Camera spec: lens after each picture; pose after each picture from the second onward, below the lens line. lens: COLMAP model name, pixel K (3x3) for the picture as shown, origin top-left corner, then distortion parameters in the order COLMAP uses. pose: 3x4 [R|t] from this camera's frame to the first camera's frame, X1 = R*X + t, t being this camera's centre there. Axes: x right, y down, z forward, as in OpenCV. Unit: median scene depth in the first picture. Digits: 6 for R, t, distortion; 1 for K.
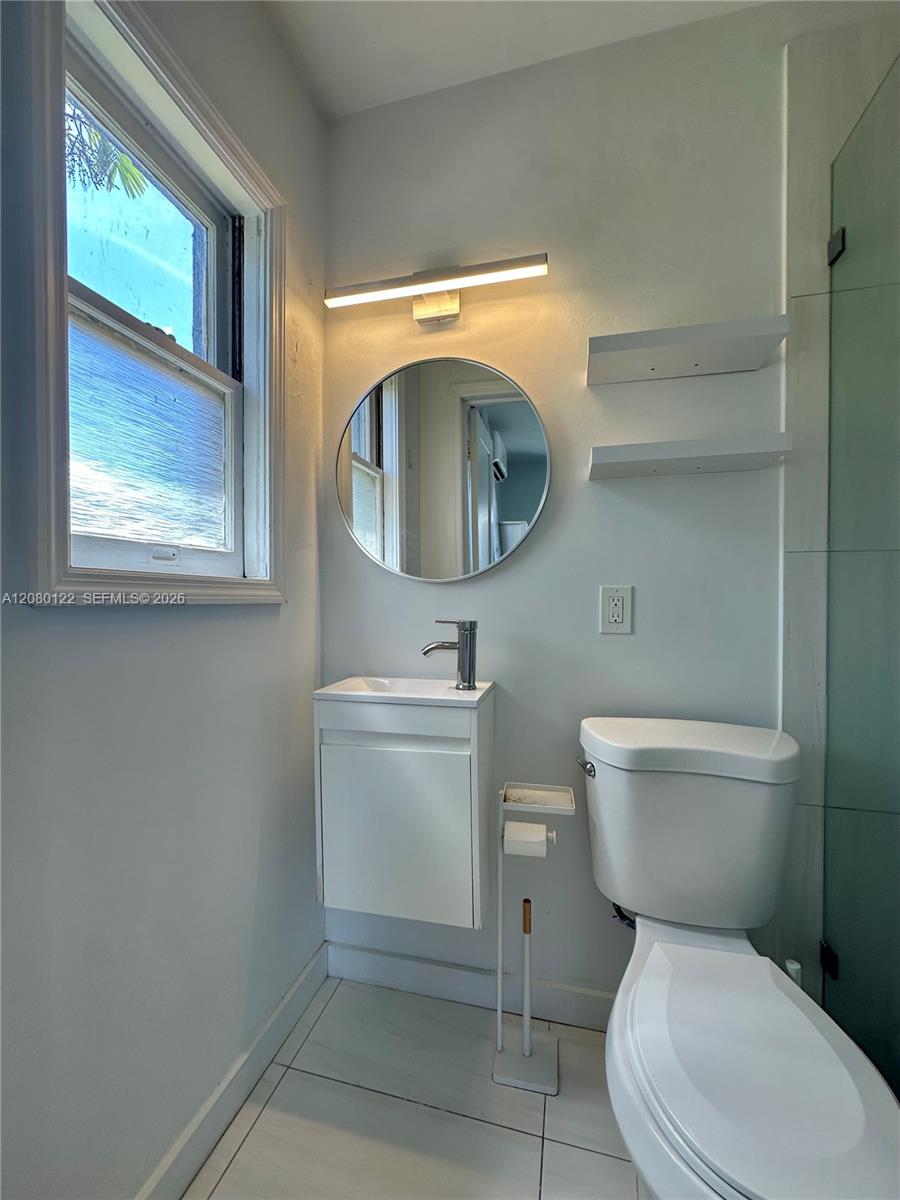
lens RADIAL K [[476.4, 0, 455.5], [0, 476.4, 599.1], [0, 0, 1]] dist [-0.004242, 0.000696]
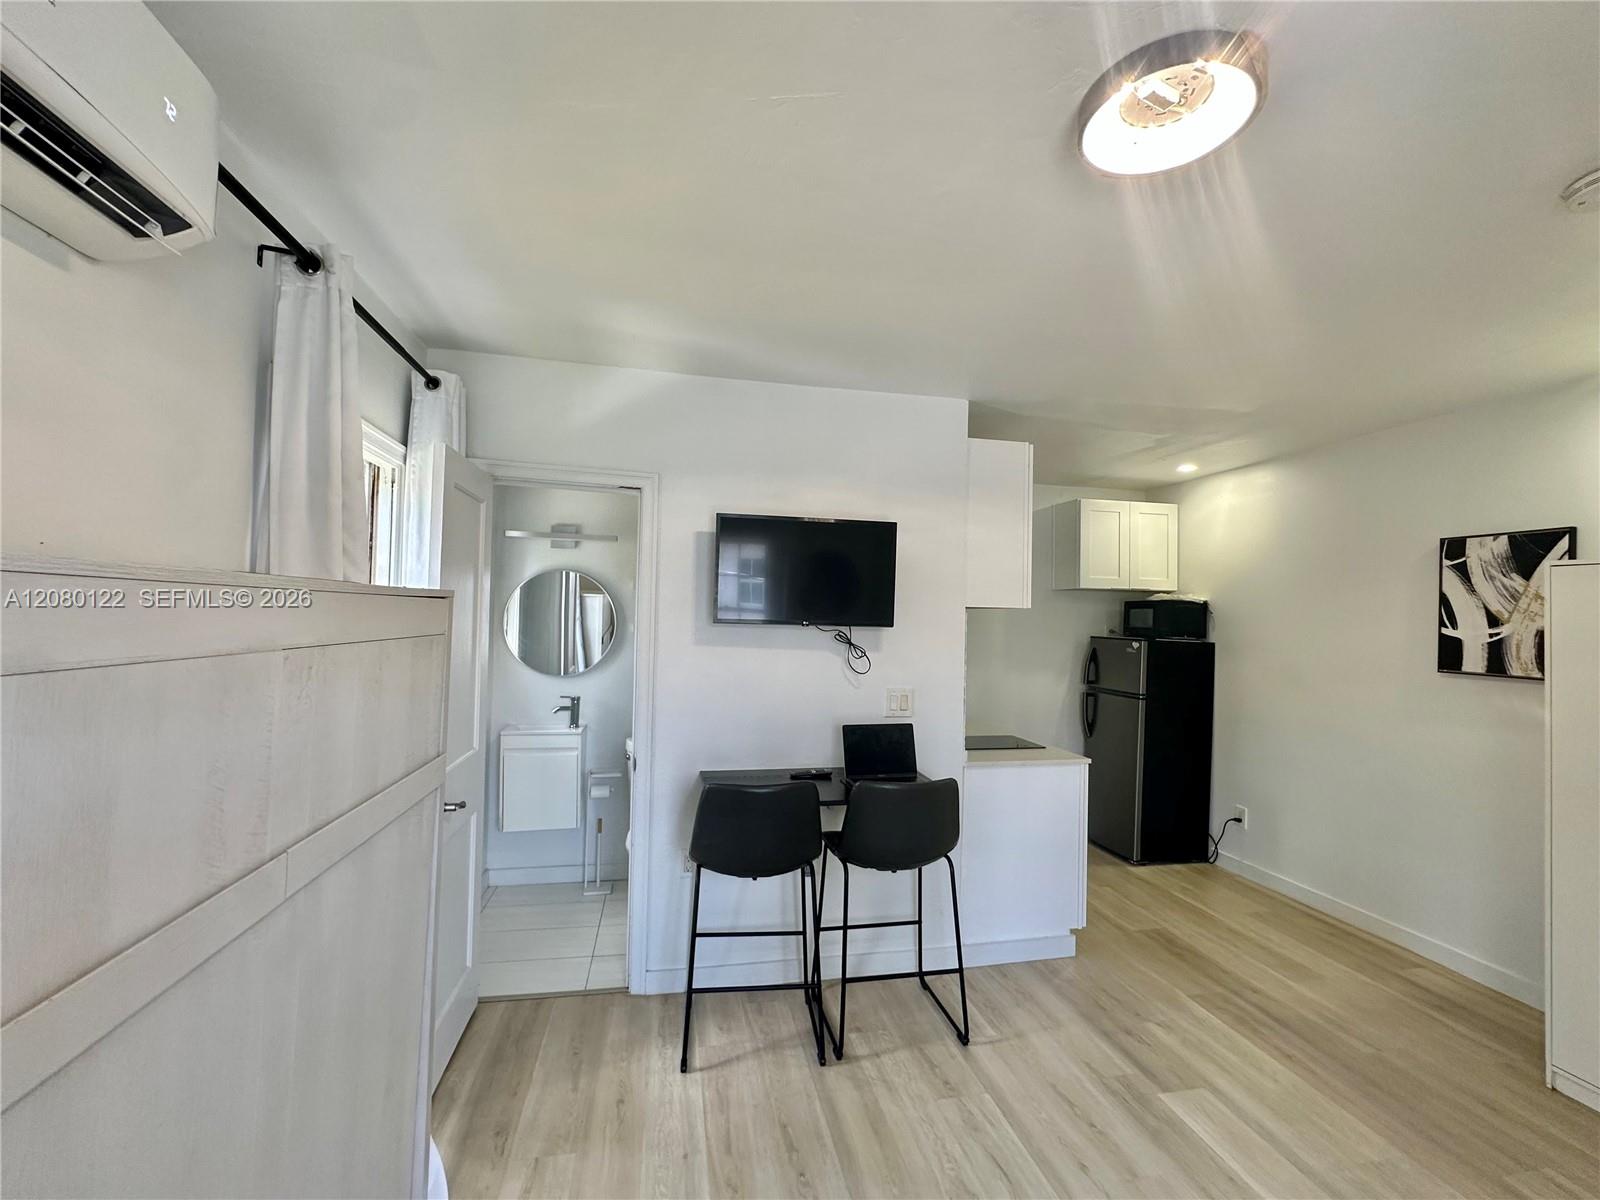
lens RADIAL K [[677.4, 0, 796.3], [0, 677.4, 601.2], [0, 0, 1]] dist [-0.001880, -0.000315]
pose [[0.909042, 0.026463, 0.415863, -0.368630], [-0.019232, 0.999582, -0.021567, -0.356814], [-0.416260, 0.011607, 0.909172, -2.336656]]
